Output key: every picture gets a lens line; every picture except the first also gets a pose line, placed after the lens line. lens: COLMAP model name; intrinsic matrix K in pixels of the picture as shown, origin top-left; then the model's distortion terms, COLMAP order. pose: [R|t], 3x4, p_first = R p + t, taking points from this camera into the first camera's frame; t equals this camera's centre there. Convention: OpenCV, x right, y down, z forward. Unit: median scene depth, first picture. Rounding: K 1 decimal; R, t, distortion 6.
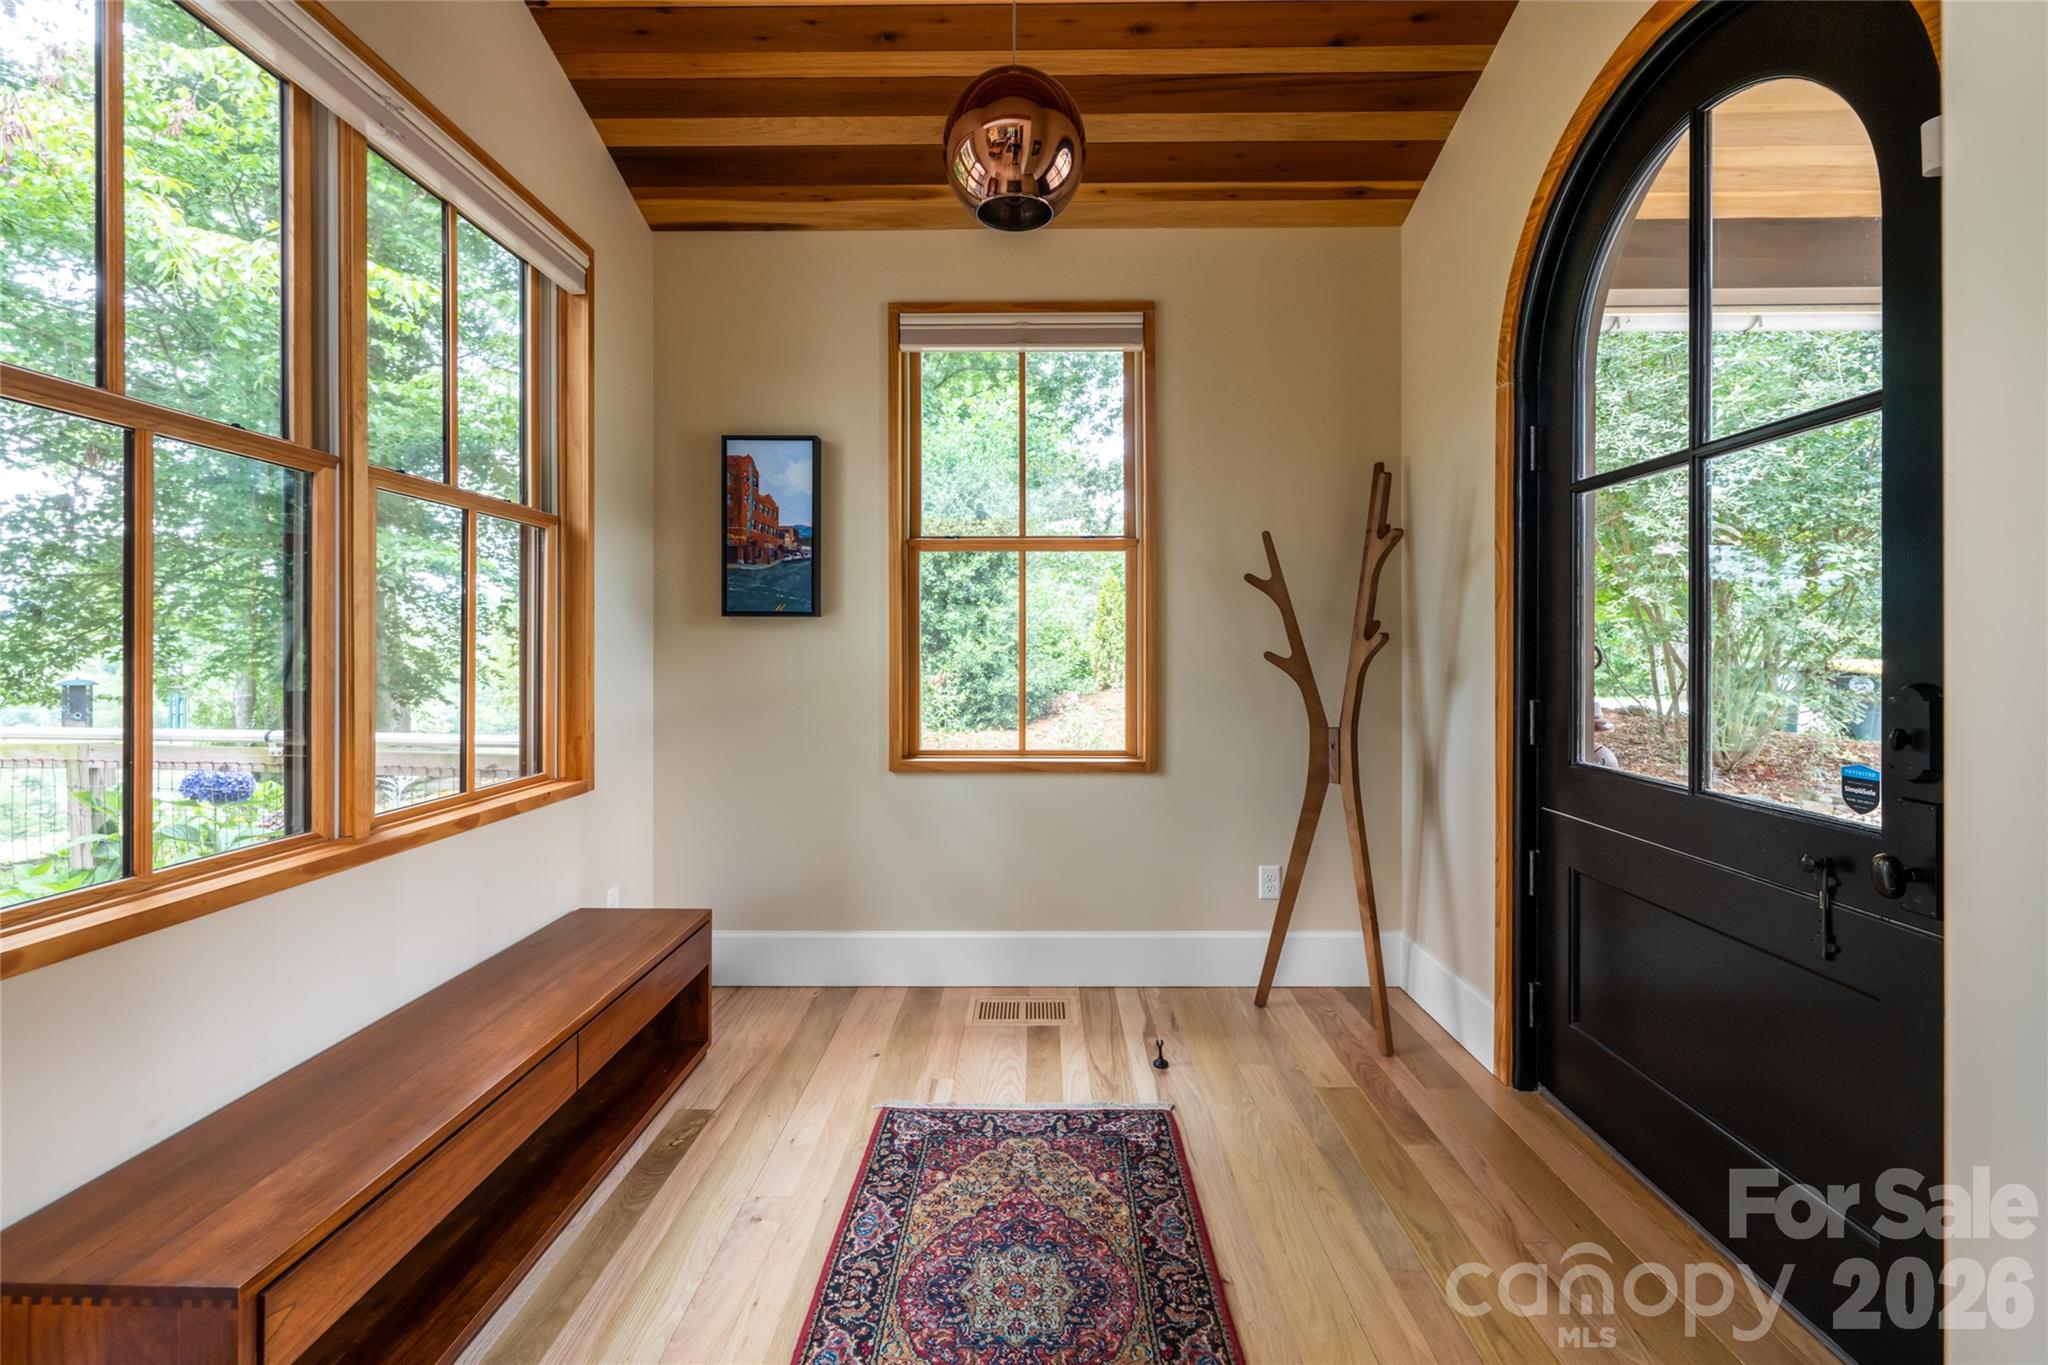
lens RADIAL K [[908.1, 0, 1024.0], [0, 908.1, 682.5], [0, 0, 1]] dist [0.002306, 0.000402]
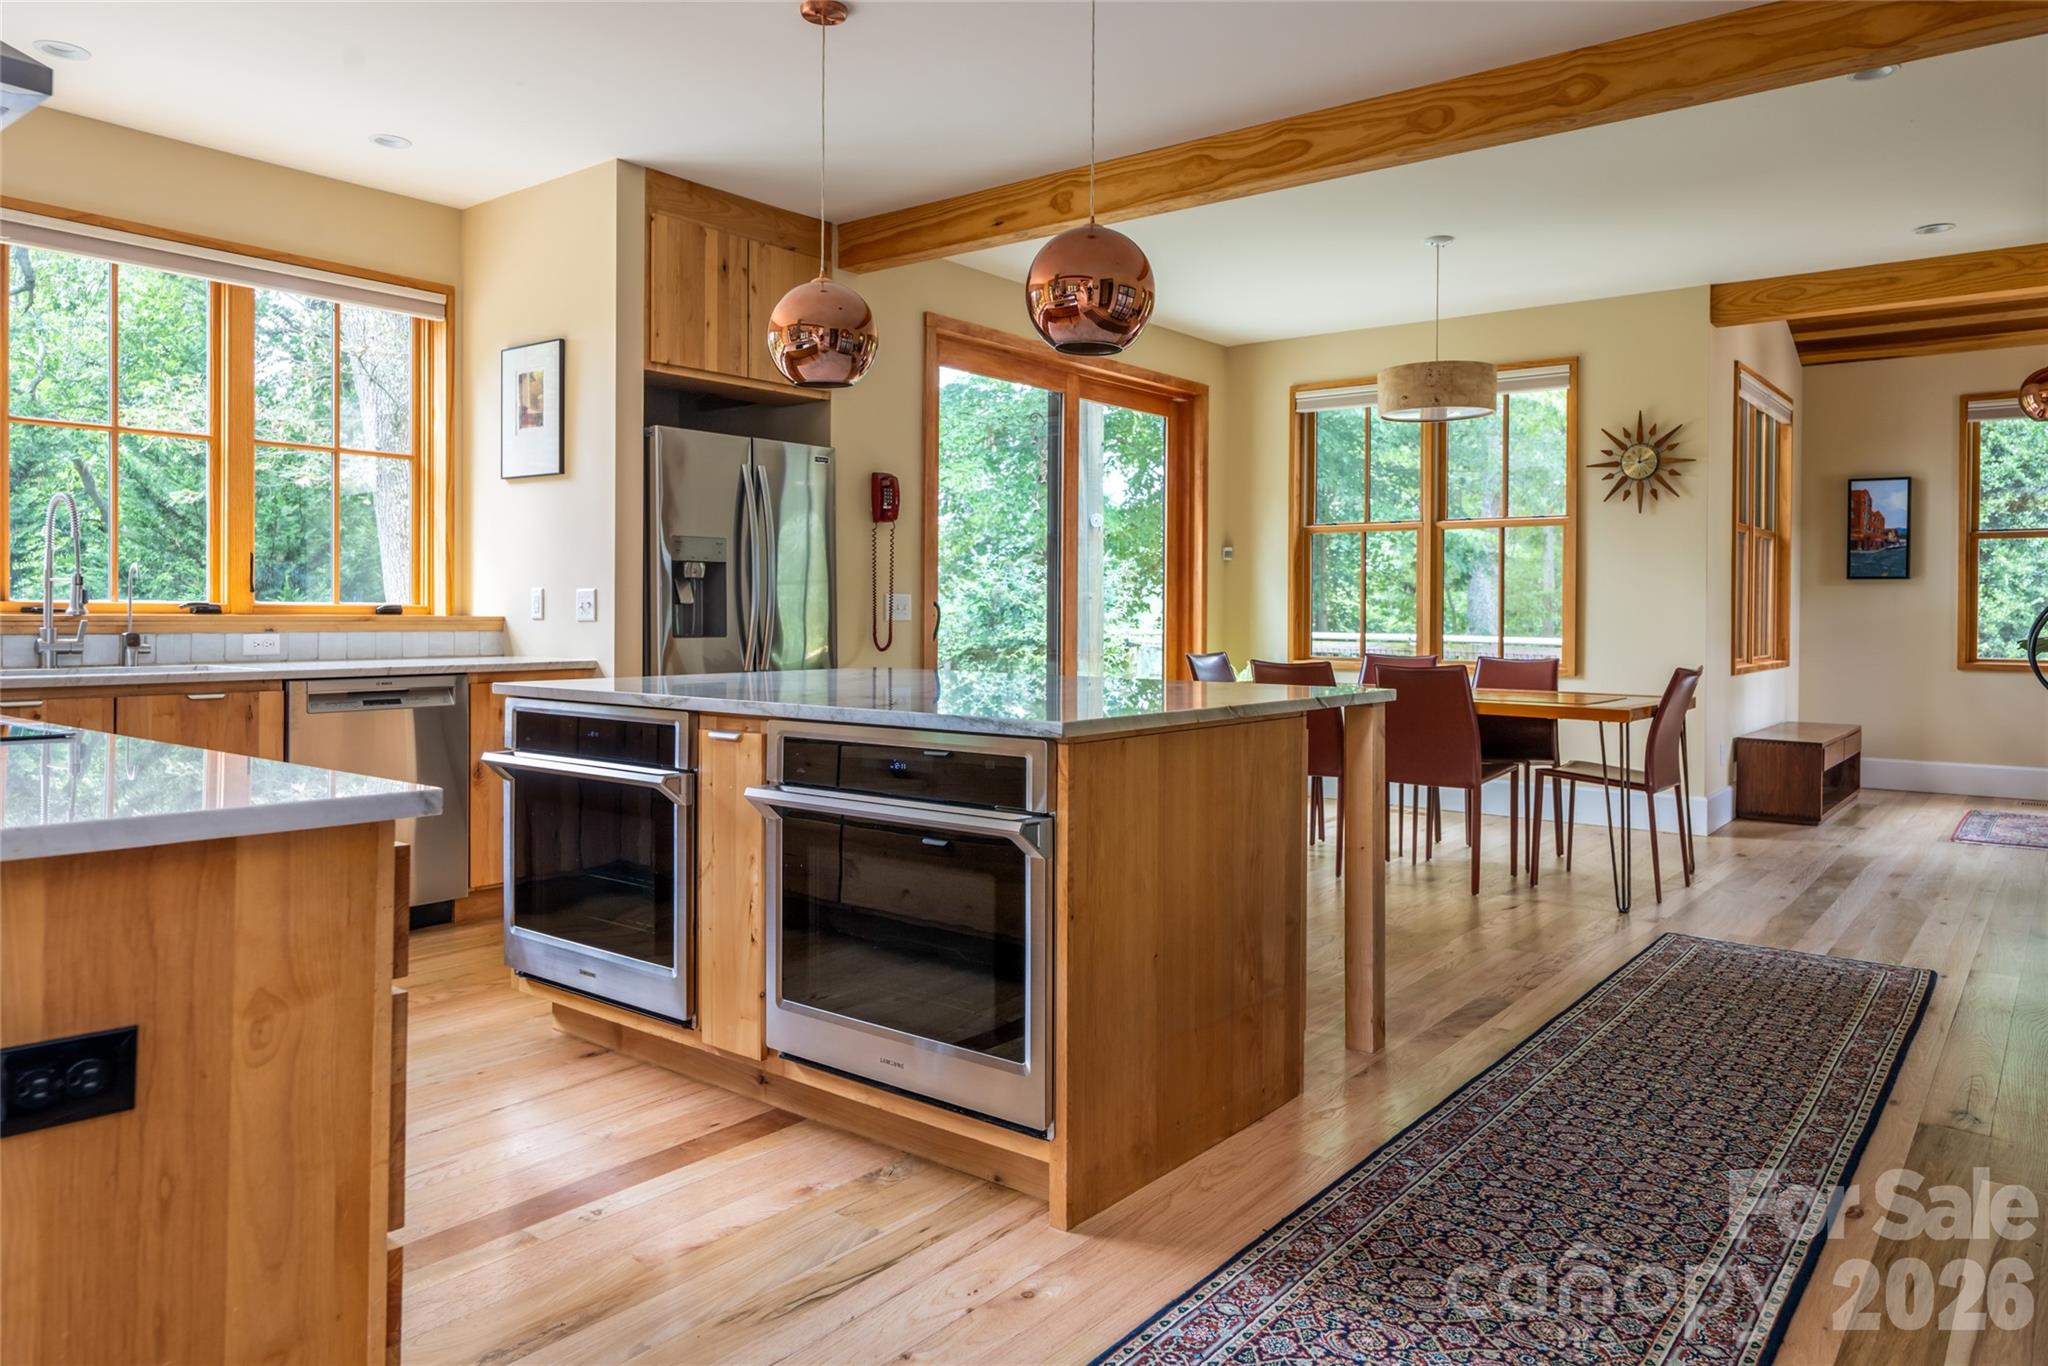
lens RADIAL K [[1364.3, 0, 1032.4], [0, 1364.3, 622.6], [0, 0, 1]] dist [-0.004946, 0.000316]
pose [[0.797921, 0.010755, -0.602666, 0.007354], [-0.028952, 0.999371, -0.020498, 0.114920], [0.602066, 0.033804, 0.797731, -2.123796]]
